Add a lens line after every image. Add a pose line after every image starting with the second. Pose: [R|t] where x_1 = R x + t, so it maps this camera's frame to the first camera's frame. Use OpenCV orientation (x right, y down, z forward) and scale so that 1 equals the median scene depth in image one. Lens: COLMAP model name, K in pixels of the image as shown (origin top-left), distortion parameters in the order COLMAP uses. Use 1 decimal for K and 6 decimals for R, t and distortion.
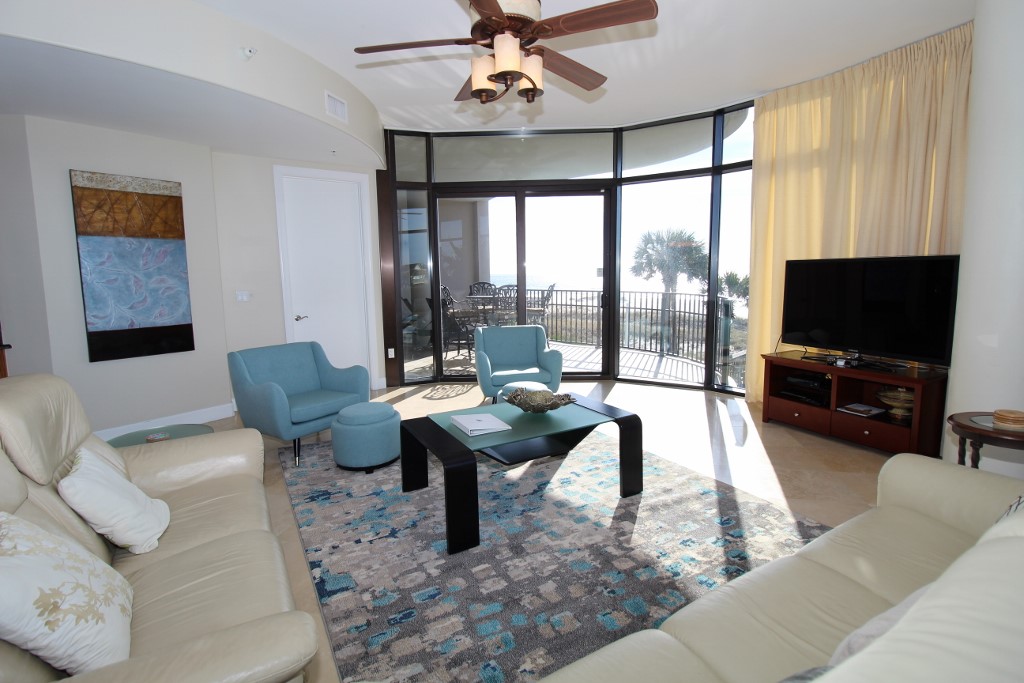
lens RADIAL K [[477.8, 0, 513.0], [0, 477.8, 329.2], [0, 0, 1]] dist [-0.000248, -0.011598]
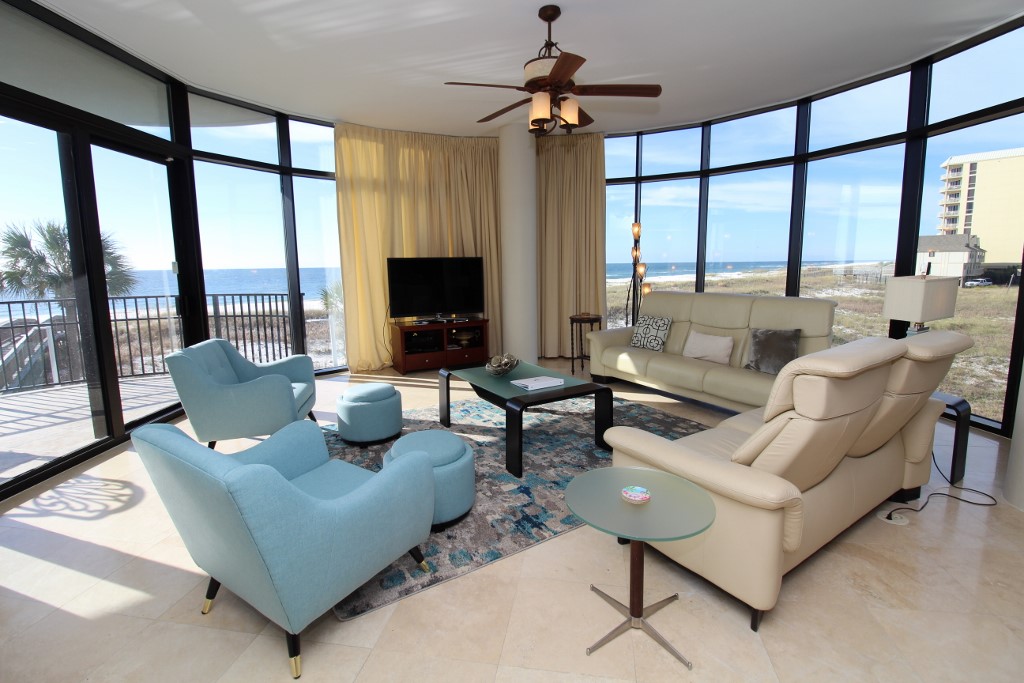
lens RADIAL K [[477.8, 0, 513.0], [0, 477.8, 329.2], [0, 0, 1]] dist [-0.000248, -0.011598]
pose [[-0.037742, -0.122821, 0.991711, -0.957161], [0.132726, 0.983009, 0.126795, -0.078701], [-0.990434, 0.136411, -0.020800, 0.798427]]
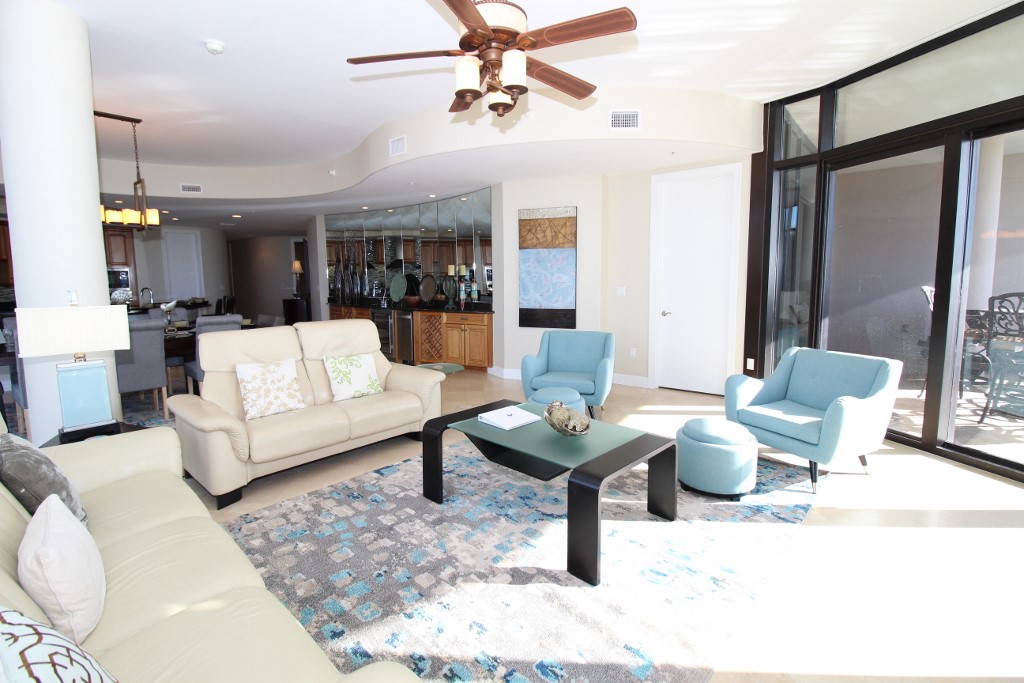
lens RADIAL K [[477.8, 0, 513.0], [0, 477.8, 329.2], [0, 0, 1]] dist [-0.000248, -0.011598]
pose [[0.276638, 0.118106, -0.953689, 0.685551], [-0.103890, 0.990278, 0.092502, -0.073035], [0.955342, 0.073490, 0.286219, 0.511274]]
